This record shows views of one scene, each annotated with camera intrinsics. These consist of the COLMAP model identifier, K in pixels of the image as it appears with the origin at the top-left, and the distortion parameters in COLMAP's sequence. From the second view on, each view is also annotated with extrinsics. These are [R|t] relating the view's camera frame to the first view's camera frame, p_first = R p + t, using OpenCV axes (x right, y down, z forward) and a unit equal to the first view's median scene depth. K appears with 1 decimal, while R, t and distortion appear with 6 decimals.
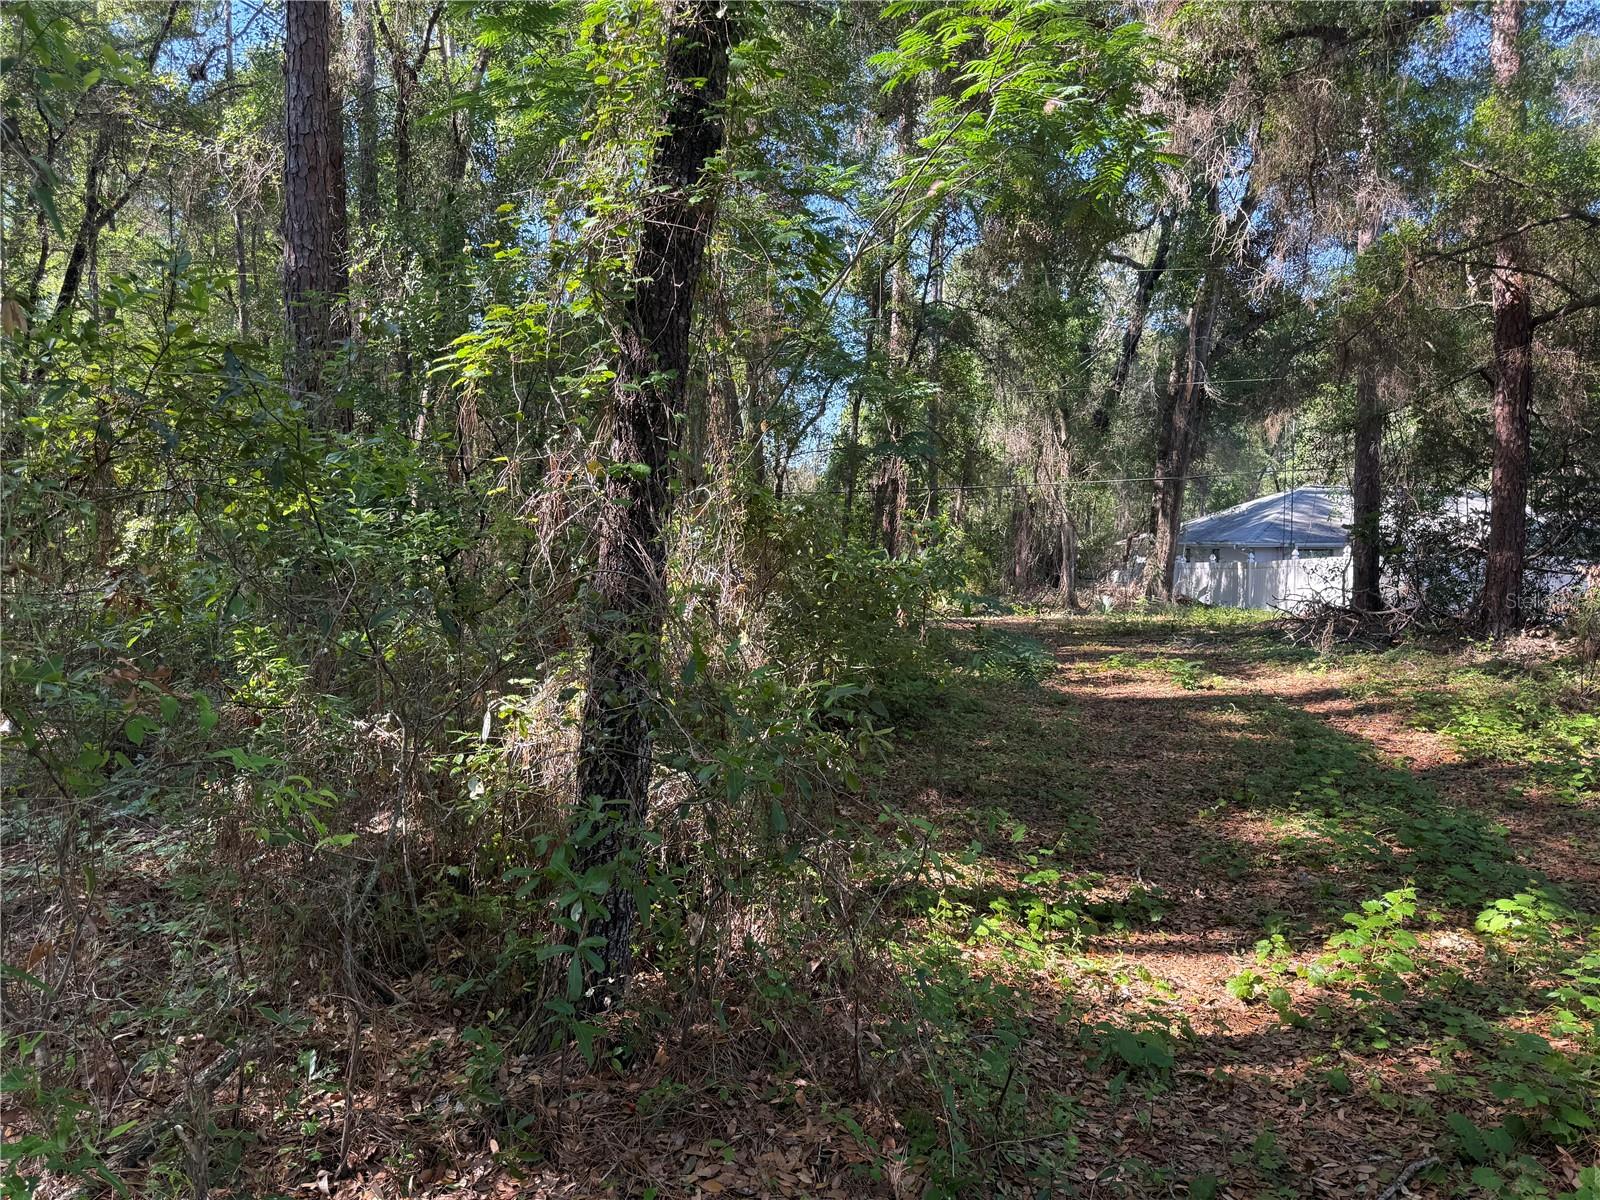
lens RADIAL K [[1130.9, 0, 799.6], [0, 1130.9, 596.4], [0, 0, 1]] dist [0.044672, -0.016381]
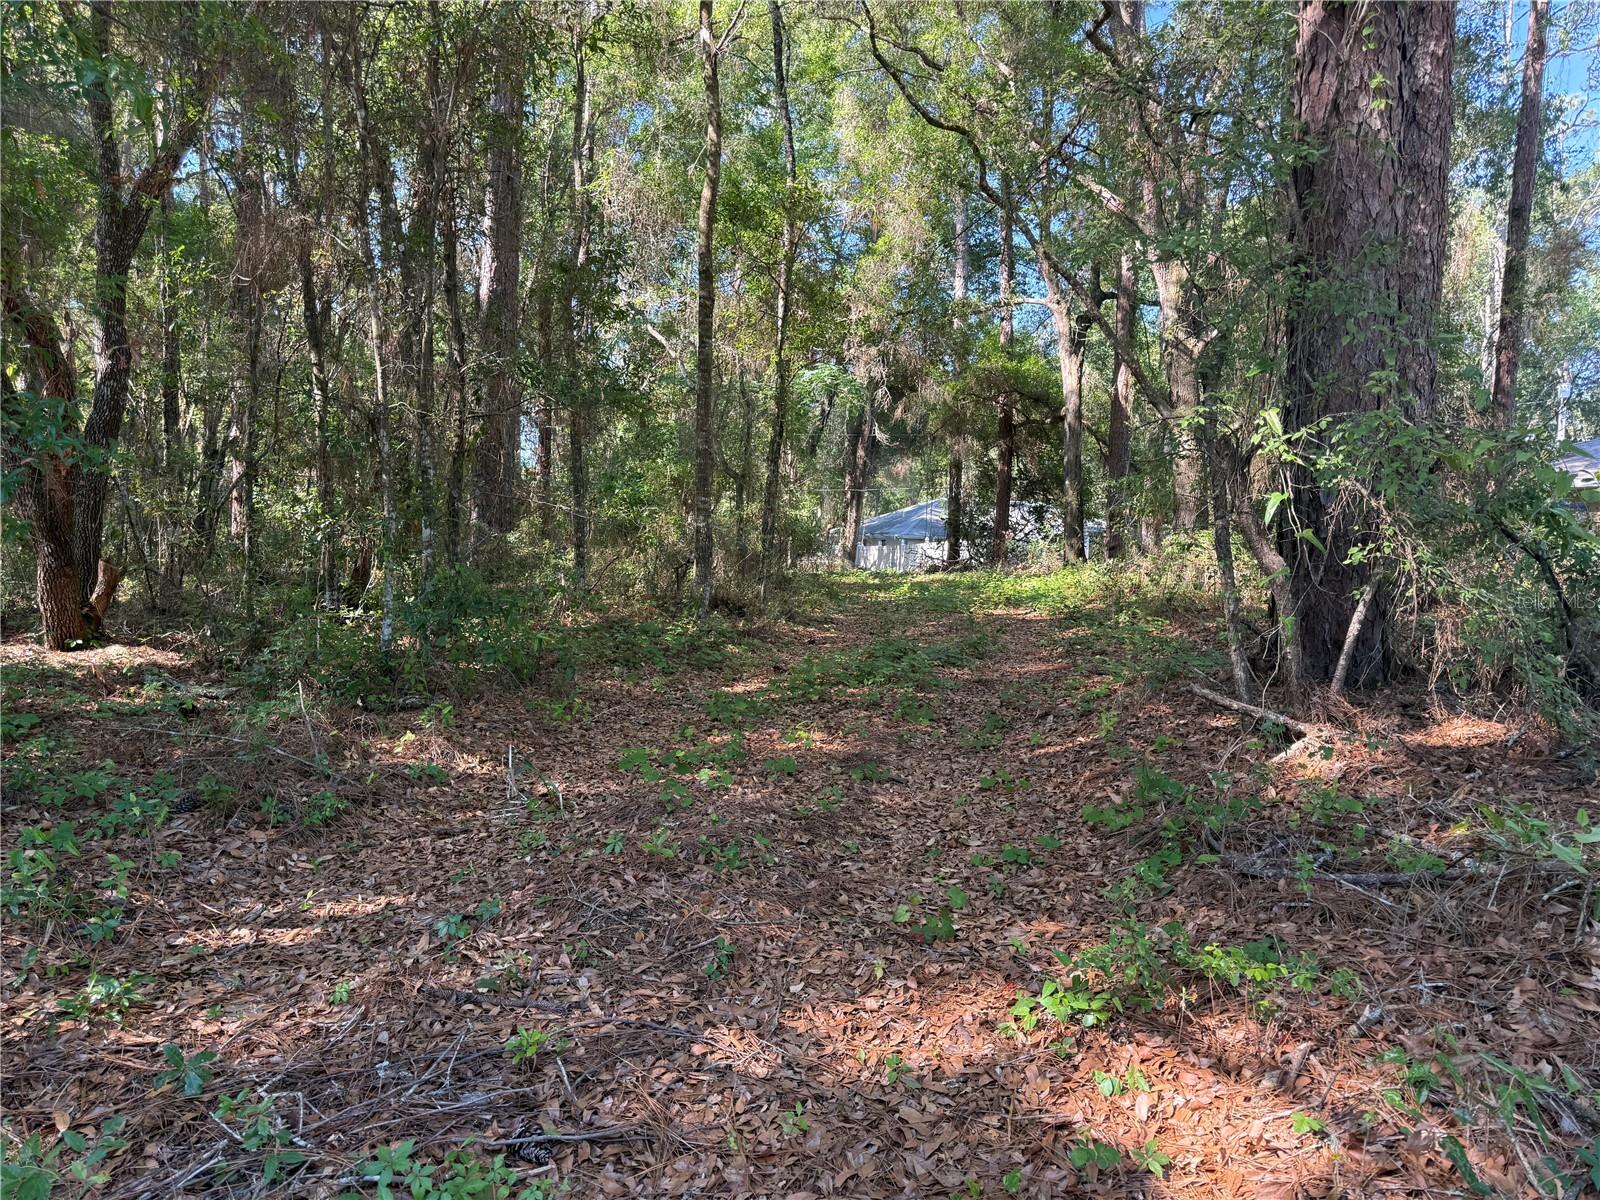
lens RADIAL K [[1130.9, 0, 799.2], [0, 1130.9, 599.9], [0, 0, 1]] dist [0.044672, -0.016381]
pose [[0.964638, -0.000591, 0.263577, -0.147050], [-0.000283, 0.999995, 0.003280, 0.038032], [-0.263577, -0.003239, 0.964633, -0.451561]]
